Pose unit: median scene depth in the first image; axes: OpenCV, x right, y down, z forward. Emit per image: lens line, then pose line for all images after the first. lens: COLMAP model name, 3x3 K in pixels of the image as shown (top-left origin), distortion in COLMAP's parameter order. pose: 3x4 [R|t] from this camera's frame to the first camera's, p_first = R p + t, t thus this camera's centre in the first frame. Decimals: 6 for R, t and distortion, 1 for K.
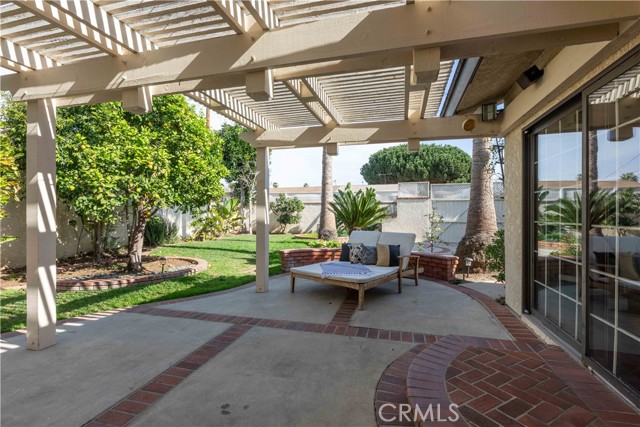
lens RADIAL K [[311.3, 0, 320.8], [0, 311.3, 213.3], [0, 0, 1]] dist [-0.001998, -0.000064]
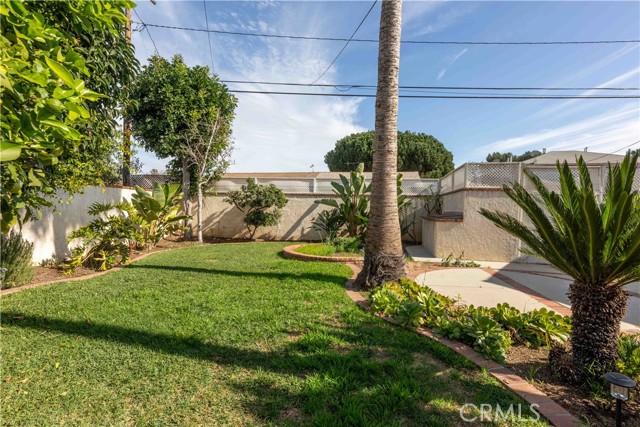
lens RADIAL K [[311.3, 0, 318.4], [0, 311.3, 216.0], [0, 0, 1]] dist [-0.001998, -0.000064]
pose [[0.986483, 0.007564, 0.163689, -0.093424], [-0.013312, 0.999331, 0.034049, -0.010048], [-0.163322, -0.035768, 0.985924, 0.347108]]
